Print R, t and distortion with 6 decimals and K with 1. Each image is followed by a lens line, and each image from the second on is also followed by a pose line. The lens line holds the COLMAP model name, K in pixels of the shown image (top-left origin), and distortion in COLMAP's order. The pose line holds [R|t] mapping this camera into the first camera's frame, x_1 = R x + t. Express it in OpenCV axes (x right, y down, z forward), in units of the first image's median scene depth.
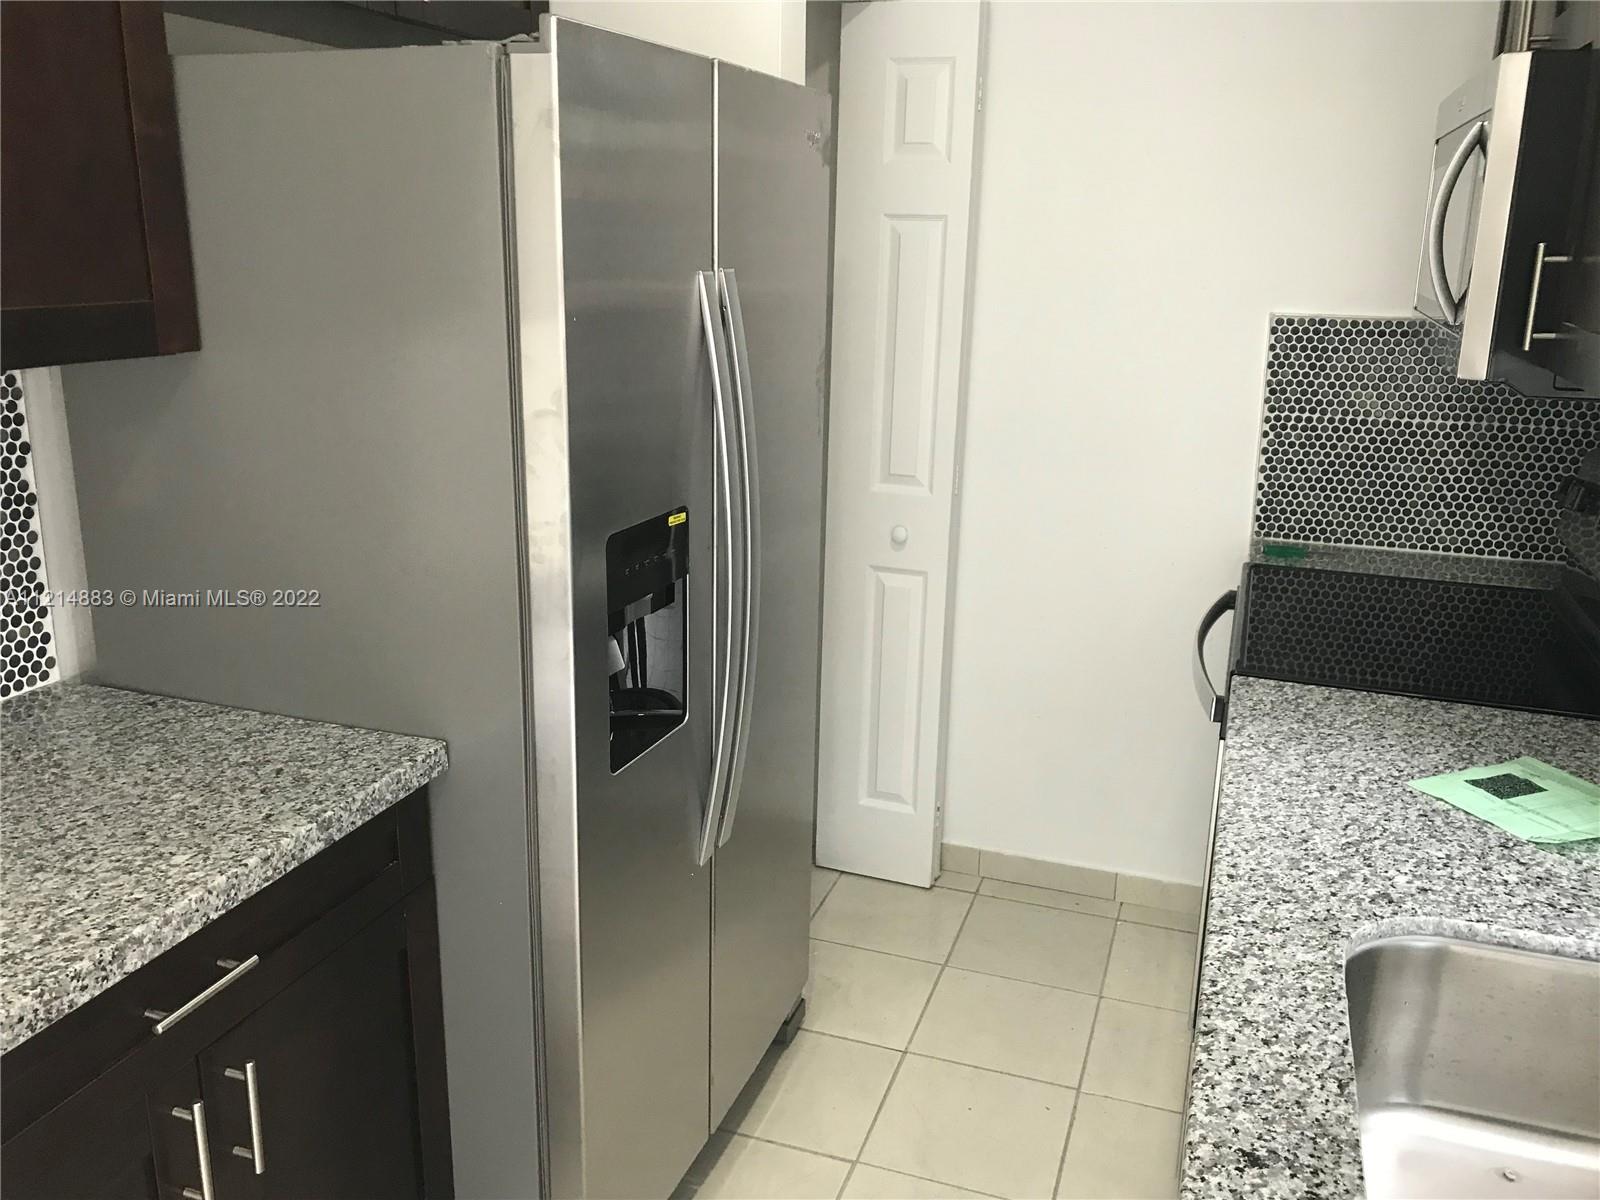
lens RADIAL K [[1314.1, 0, 796.9], [0, 1314.1, 568.8], [0, 0, 1]] dist [-0.016726, 0.085031]
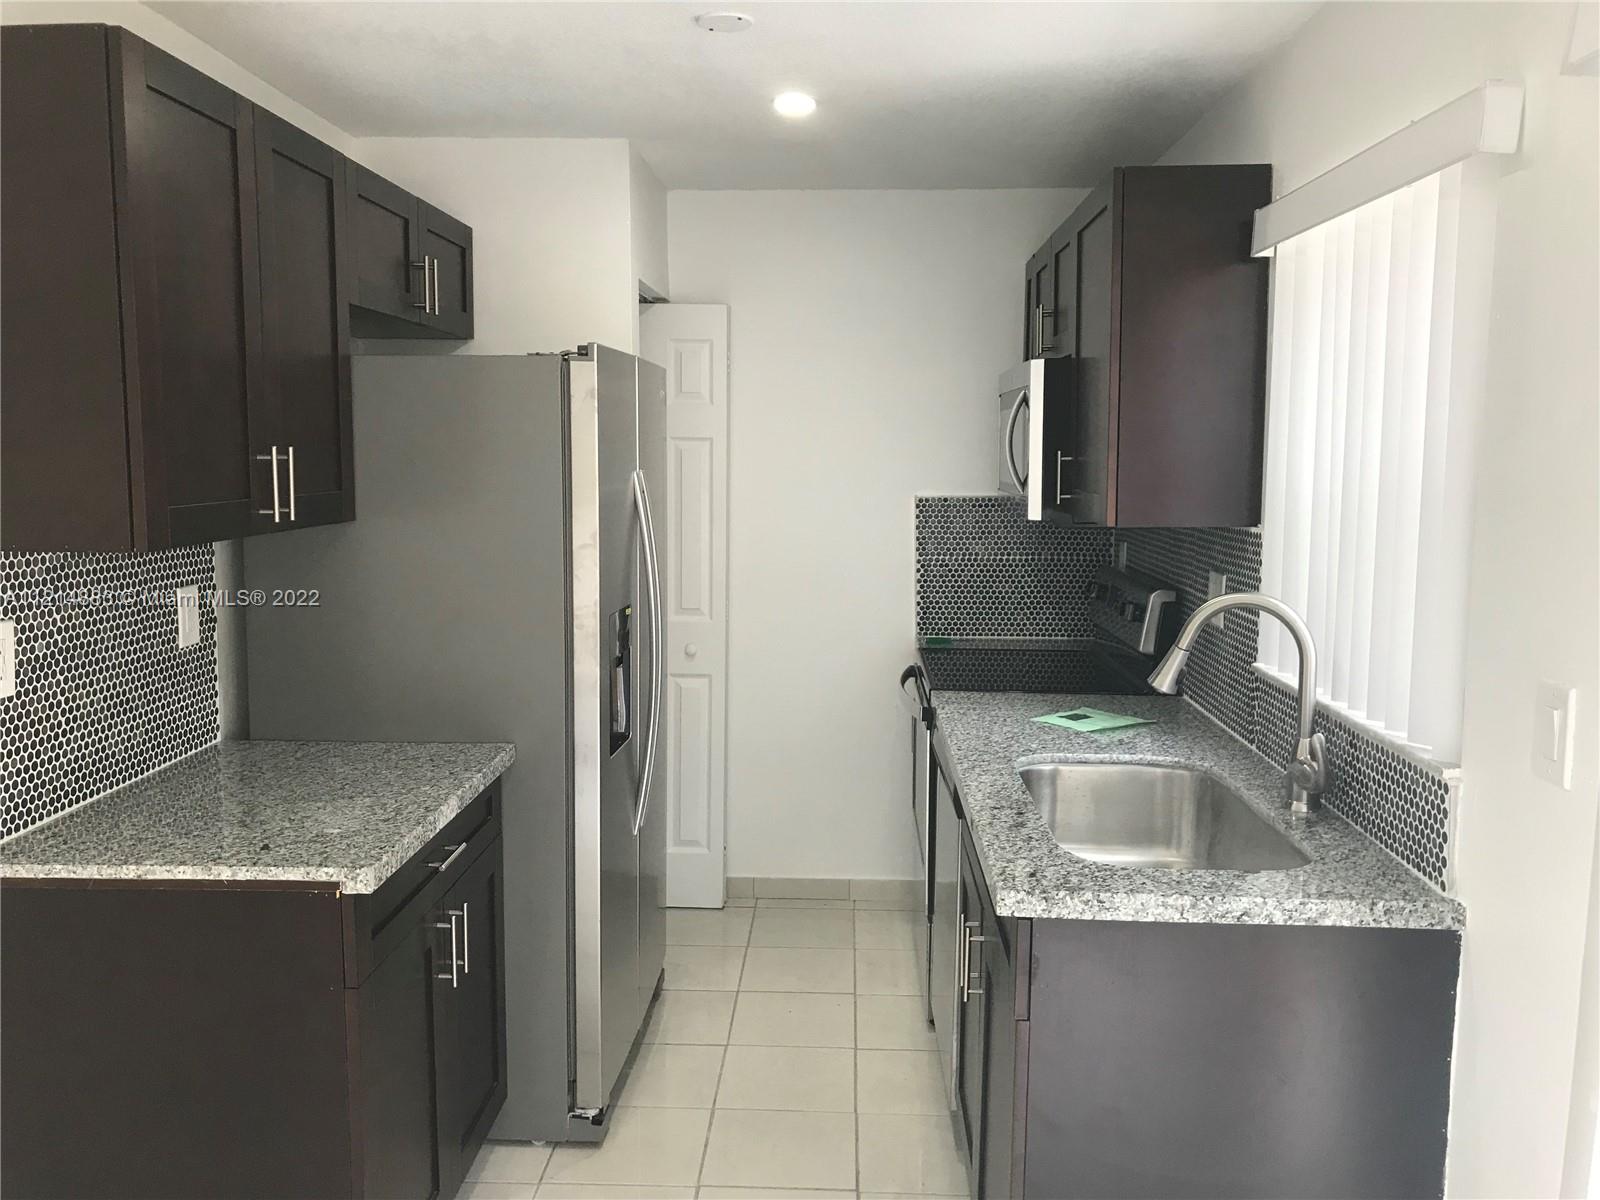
lens RADIAL K [[1309.2, 0, 796.9], [0, 1309.2, 564.7], [0, 0, 1]] dist [0.314034, -0.000403]
pose [[0.955141, -0.036620, 0.293879, -0.255753], [0.083433, 0.985405, -0.148376, 0.116647], [-0.284157, 0.166239, 0.944256, -0.468761]]
